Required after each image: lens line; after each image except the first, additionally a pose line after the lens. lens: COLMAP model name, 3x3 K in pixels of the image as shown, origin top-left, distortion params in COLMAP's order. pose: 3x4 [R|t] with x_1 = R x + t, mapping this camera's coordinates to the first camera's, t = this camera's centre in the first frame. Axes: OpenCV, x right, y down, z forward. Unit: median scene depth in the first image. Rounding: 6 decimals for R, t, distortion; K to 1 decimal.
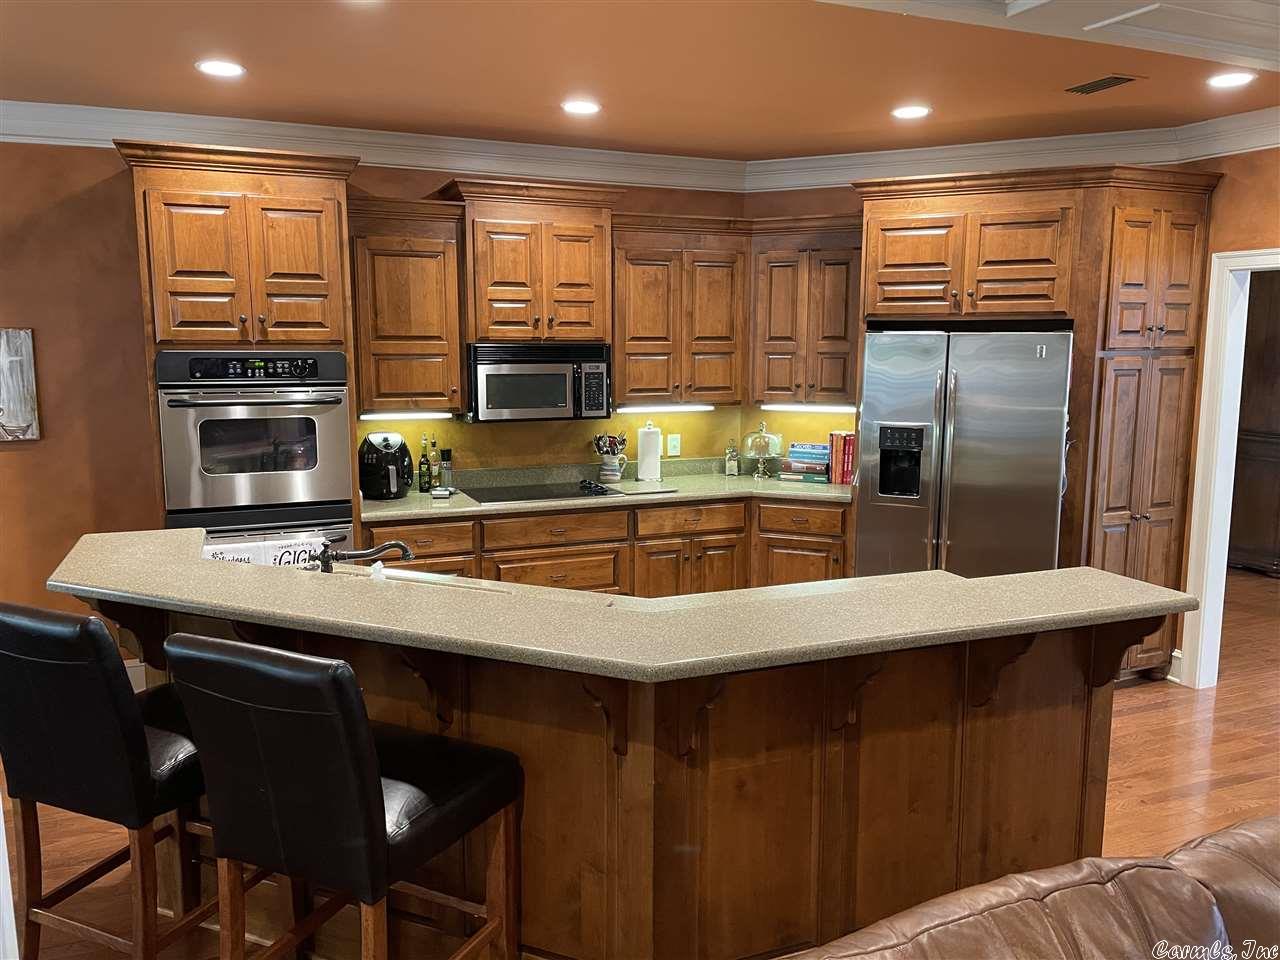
lens RADIAL K [[962.1, 0, 636.2], [0, 962.1, 467.7], [0, 0, 1]] dist [0.092656, -0.111325]
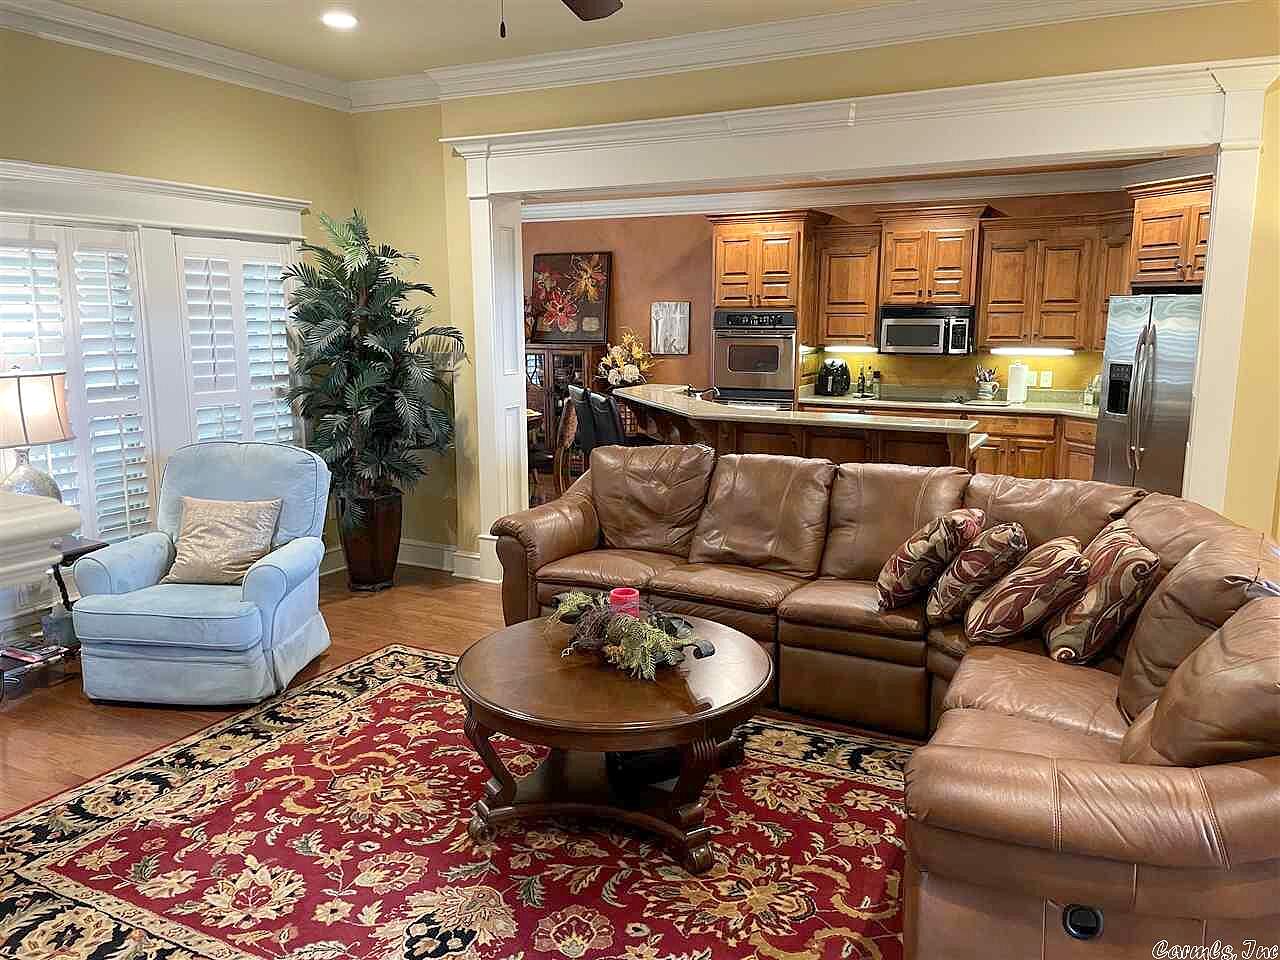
lens RADIAL K [[962.1, 0, 636.2], [0, 962.1, 467.7], [0, 0, 1]] dist [0.092656, -0.111325]
pose [[0.652830, 0.119225, -0.748063, 0.849745], [-0.100146, 0.992452, 0.070778, 0.073620], [0.750855, 0.028710, 0.659843, -0.428518]]
